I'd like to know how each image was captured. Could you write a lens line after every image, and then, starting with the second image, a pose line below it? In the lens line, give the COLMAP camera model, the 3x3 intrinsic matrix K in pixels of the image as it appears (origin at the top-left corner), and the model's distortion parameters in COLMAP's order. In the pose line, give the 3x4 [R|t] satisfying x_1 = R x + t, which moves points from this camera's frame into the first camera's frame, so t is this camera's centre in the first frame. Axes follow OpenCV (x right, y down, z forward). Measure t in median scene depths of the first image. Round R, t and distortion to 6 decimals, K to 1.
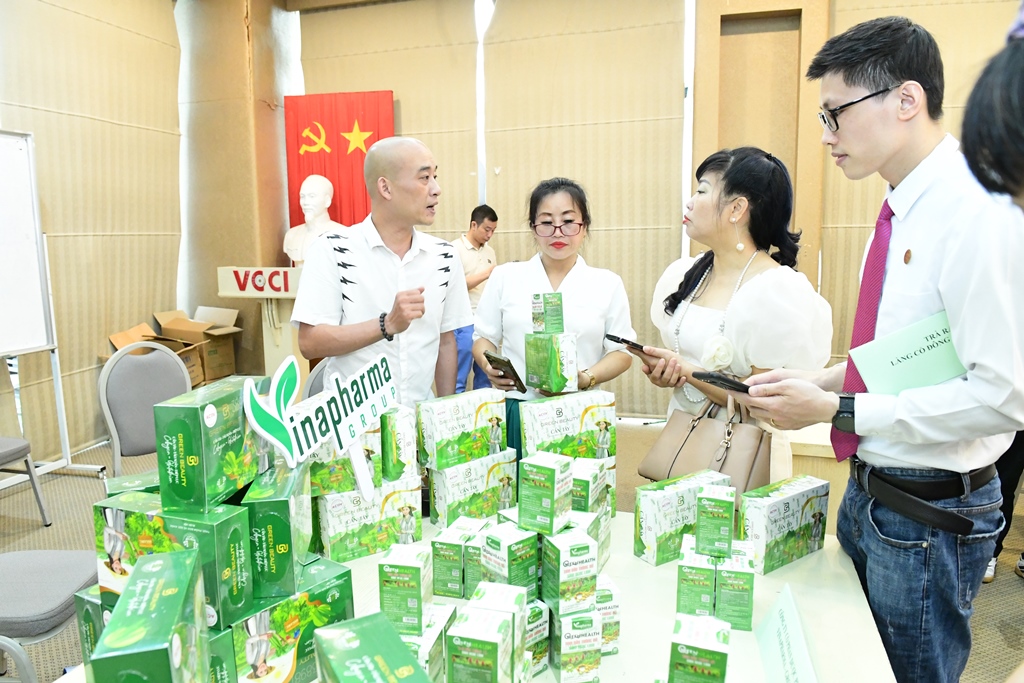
lens RADIAL K [[703.8, 0, 511.2], [0, 703.8, 341.6], [0, 0, 1]] dist [-0.040753, -0.008708]
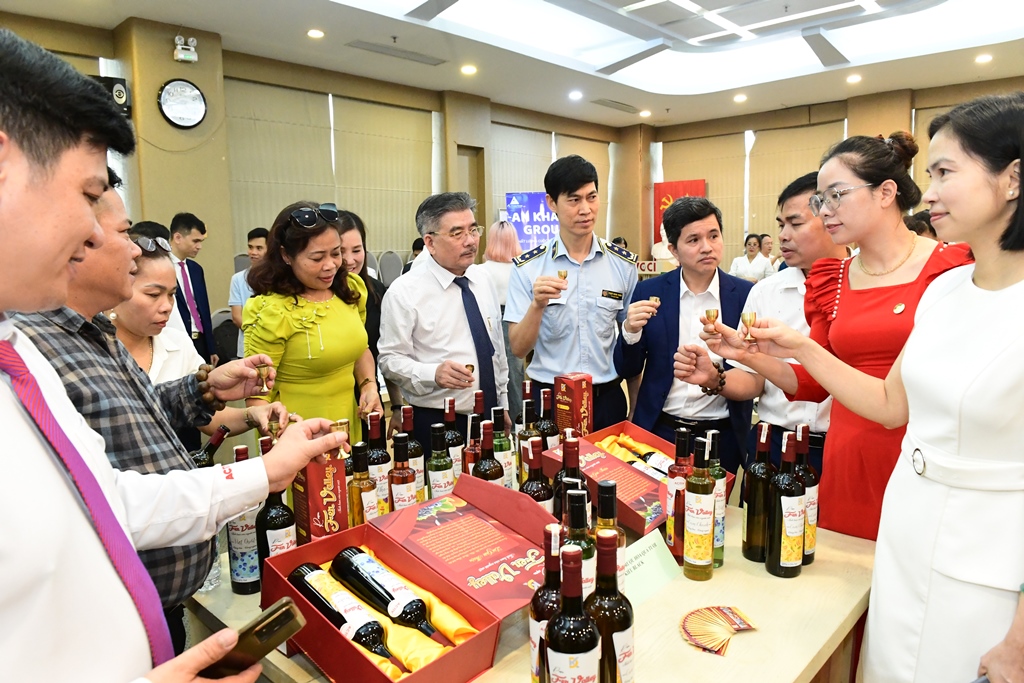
lens RADIAL K [[703.8, 0, 508.7], [0, 703.8, 349.7], [0, 0, 1]] dist [-0.040753, -0.008708]
pose [[0.899159, 0.052635, -0.434444, 0.255729], [-0.050528, 0.998588, 0.016406, 0.162596], [0.434694, 0.007200, 0.900549, -1.220345]]
